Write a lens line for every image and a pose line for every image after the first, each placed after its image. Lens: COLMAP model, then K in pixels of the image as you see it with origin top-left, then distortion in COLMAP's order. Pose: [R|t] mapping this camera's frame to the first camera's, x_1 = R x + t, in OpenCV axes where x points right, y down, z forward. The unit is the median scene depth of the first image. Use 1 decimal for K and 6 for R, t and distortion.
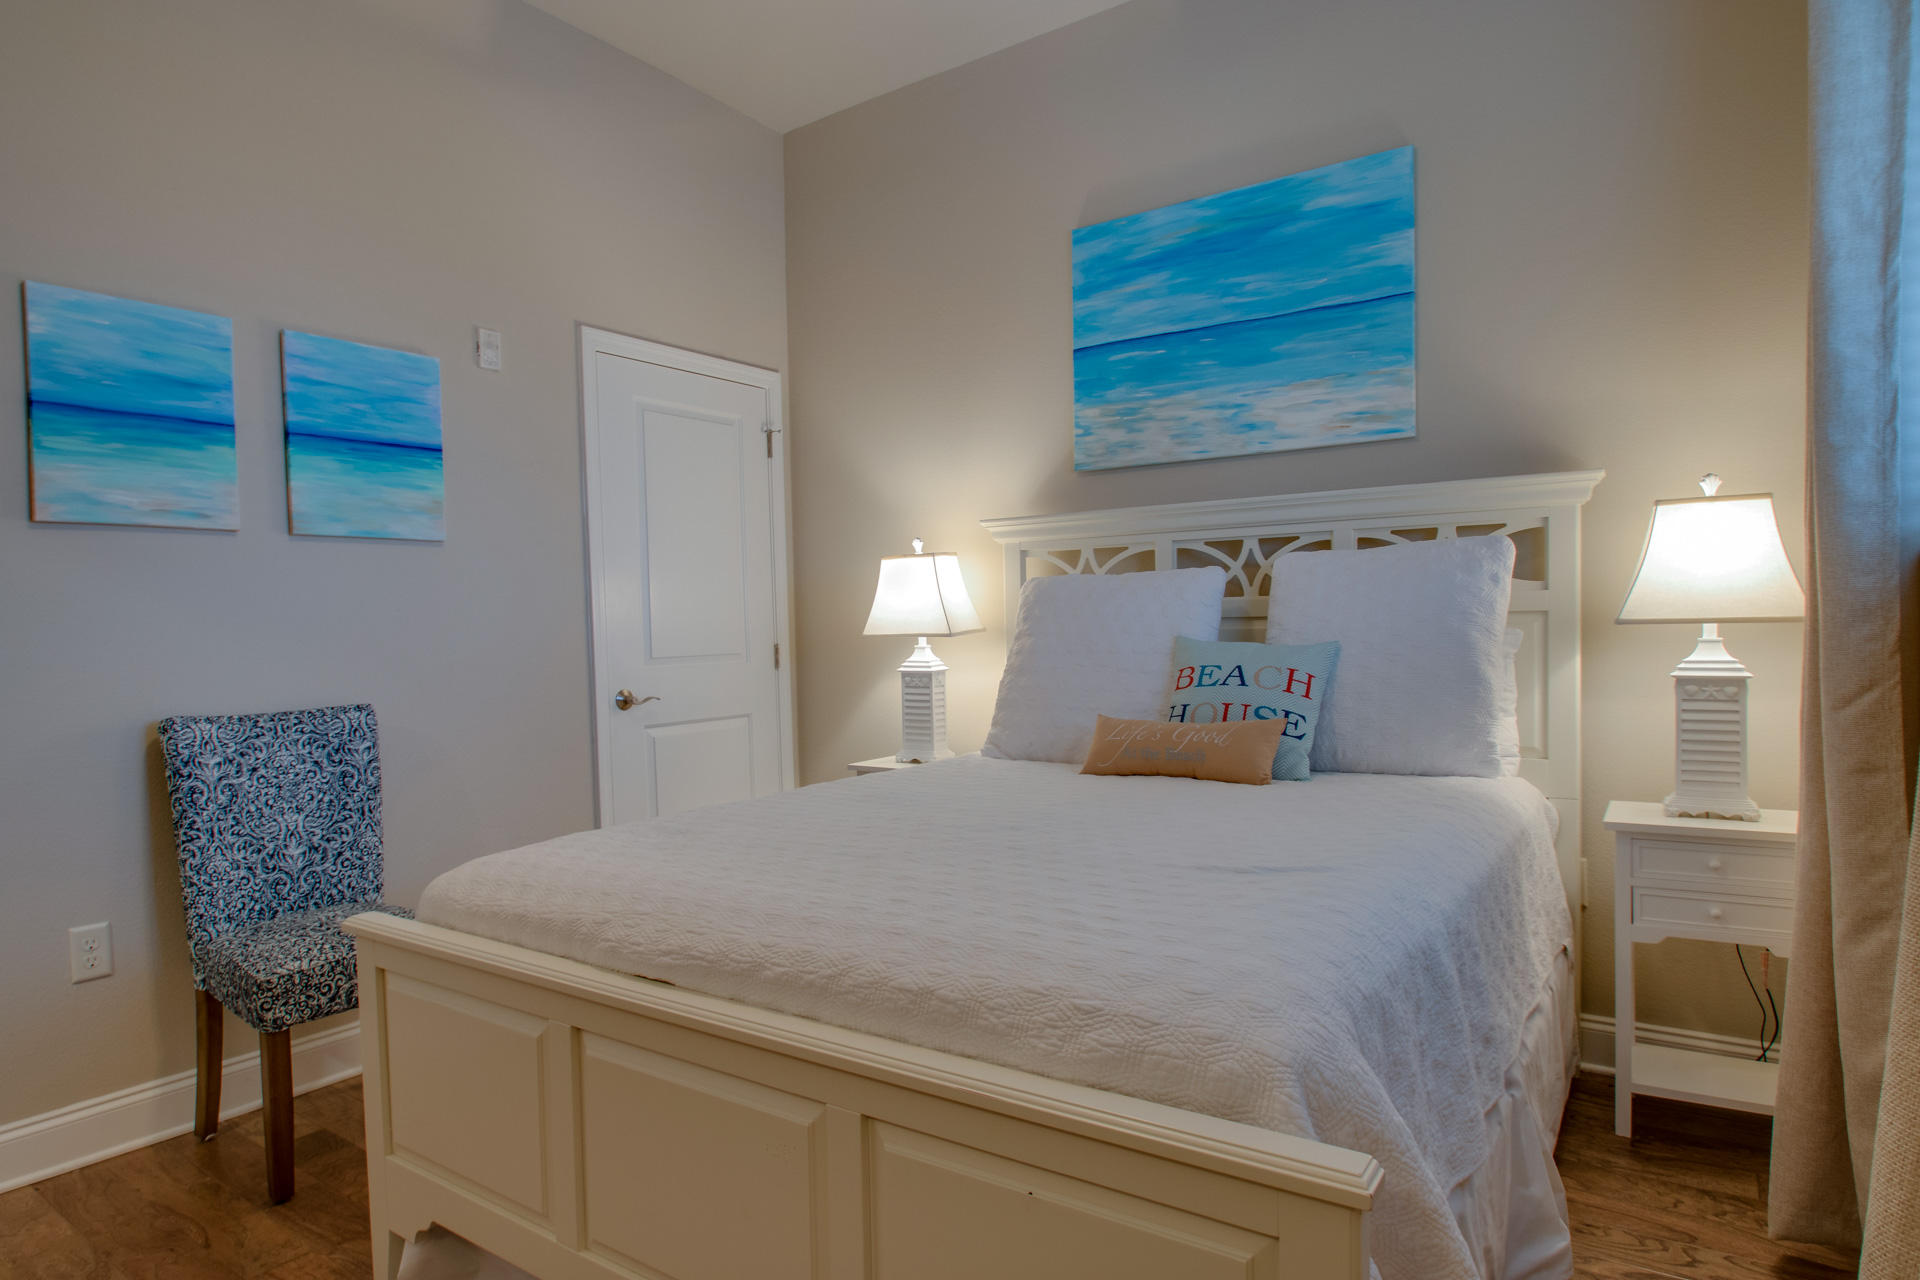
lens RADIAL K [[1099.8, 0, 960.0], [0, 1099.8, 640.0], [0, 0, 1]] dist [0.029082, 0.000644]
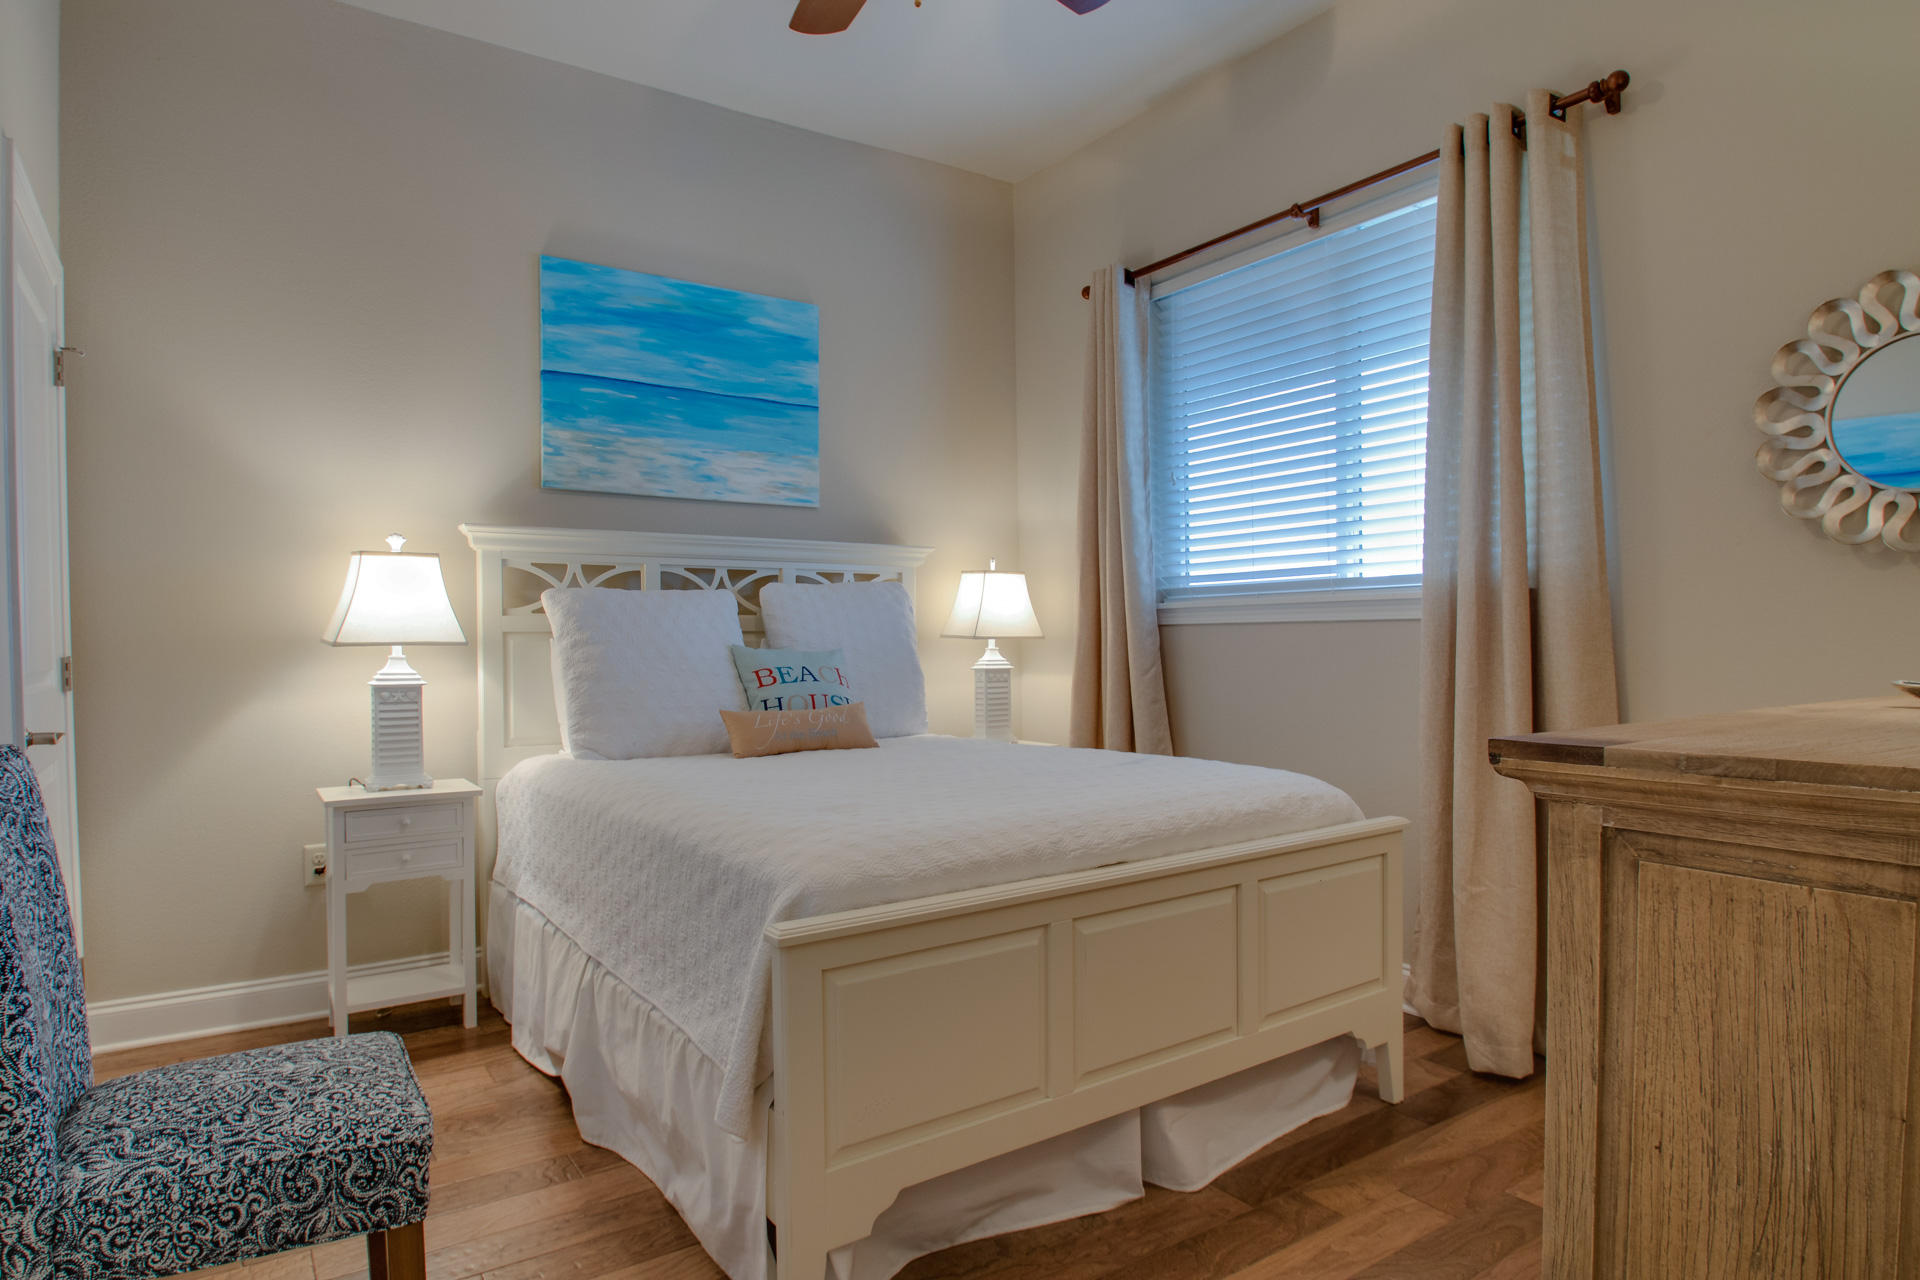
lens RADIAL K [[1092.1, 0, 939.8], [0, 1092.1, 657.6], [0, 0, 1]] dist [-0.008405, -0.012393]
pose [[0.383819, 0.007960, 0.923374, -0.743544], [0.015344, 0.999770, -0.014997, 0.028877], [-0.923281, 0.019924, 0.383609, 0.289743]]
